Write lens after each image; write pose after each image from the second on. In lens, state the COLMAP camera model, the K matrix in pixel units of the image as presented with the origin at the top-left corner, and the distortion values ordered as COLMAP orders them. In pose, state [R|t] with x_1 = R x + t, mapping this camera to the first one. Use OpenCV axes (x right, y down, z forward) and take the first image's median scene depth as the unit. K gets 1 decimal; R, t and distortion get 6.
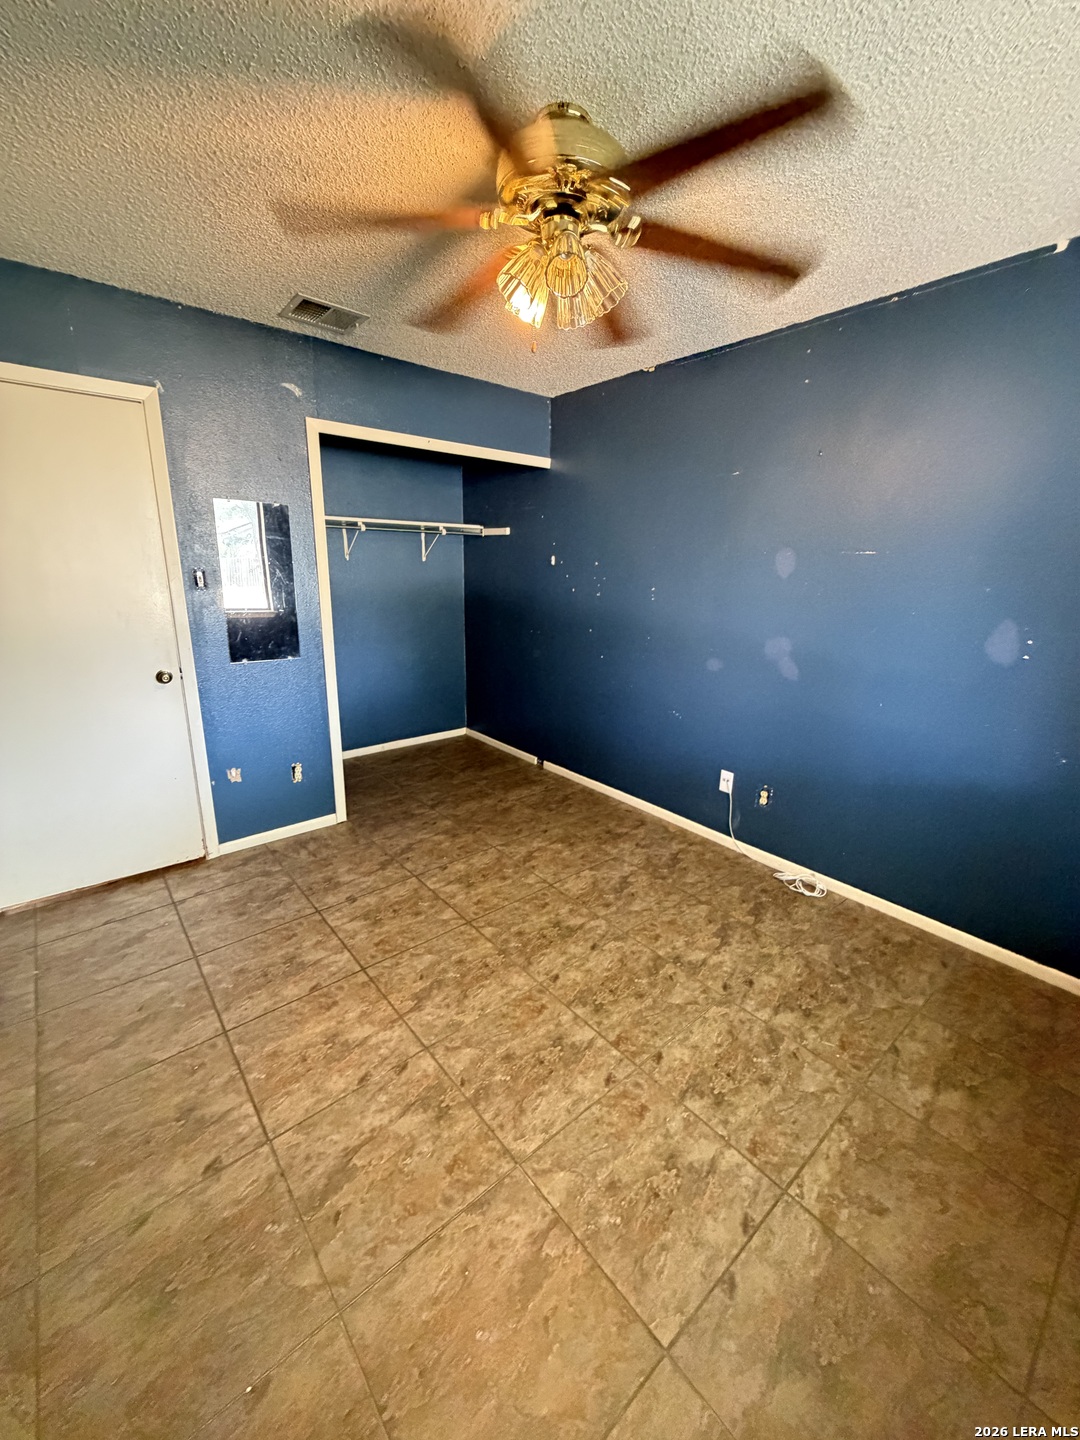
lens RADIAL K [[575.7, 0, 542.4], [0, 575.7, 715.1], [0, 0, 1]] dist [0.001367, -0.000507]
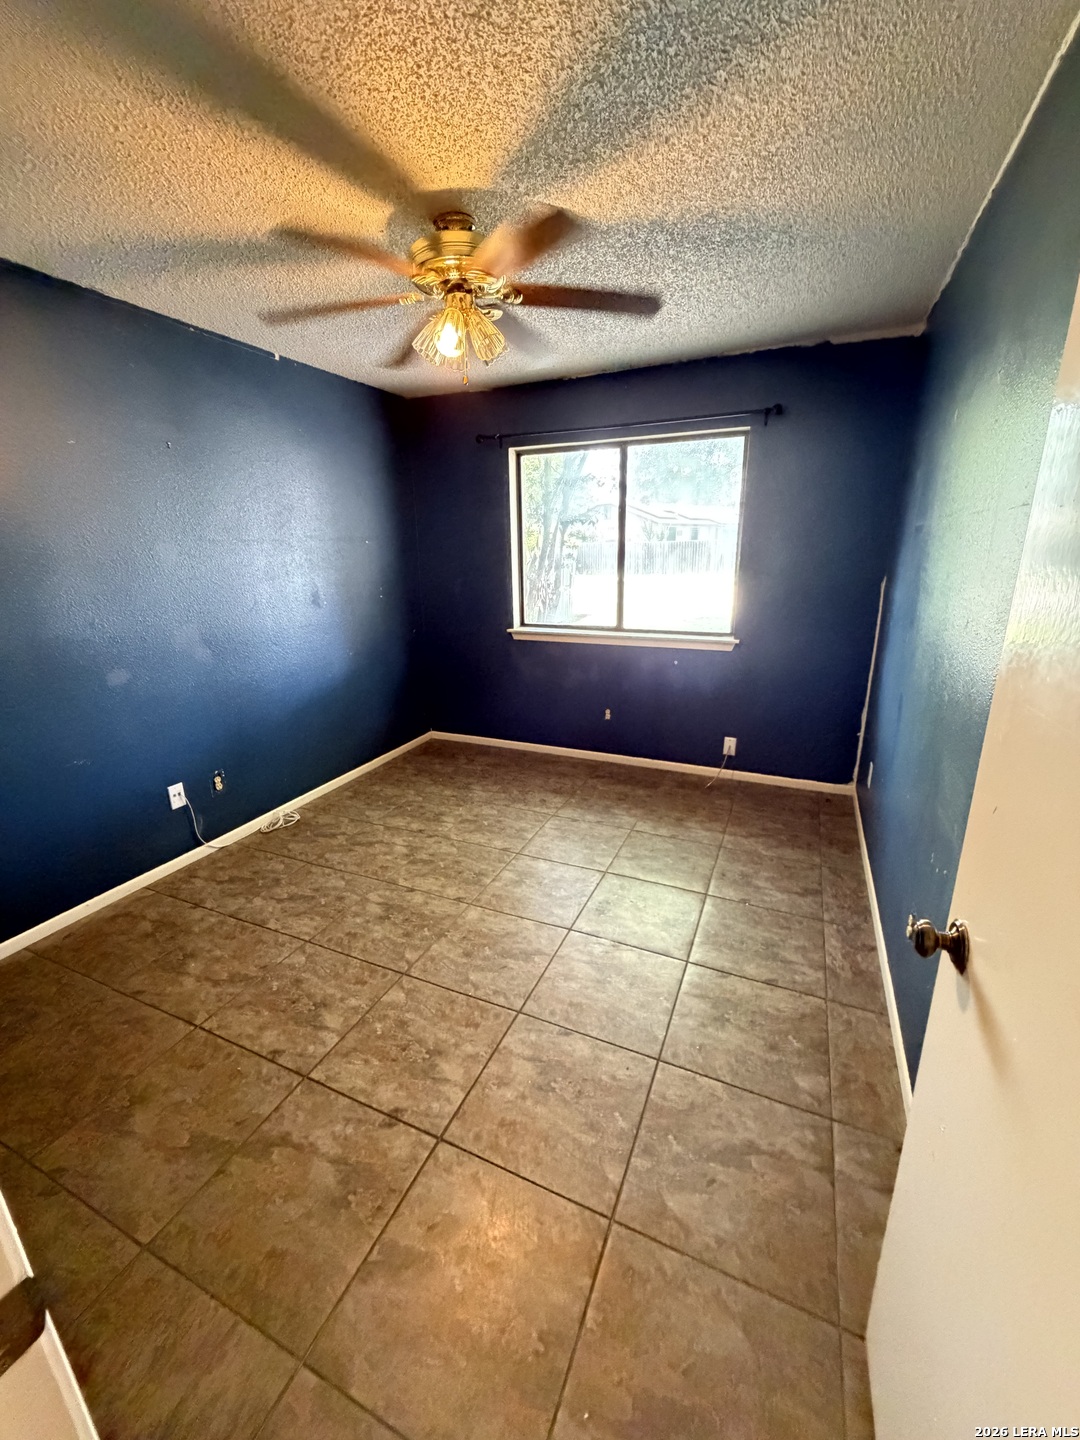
lens RADIAL K [[575.7, 0, 534.7], [0, 575.7, 717.2], [0, 0, 1]] dist [0.001367, -0.000507]
pose [[-0.426014, -0.262458, 0.865811, -0.846315], [0.241693, 0.889199, 0.388471, -0.264929], [-0.871835, 0.374755, -0.315377, 0.947032]]
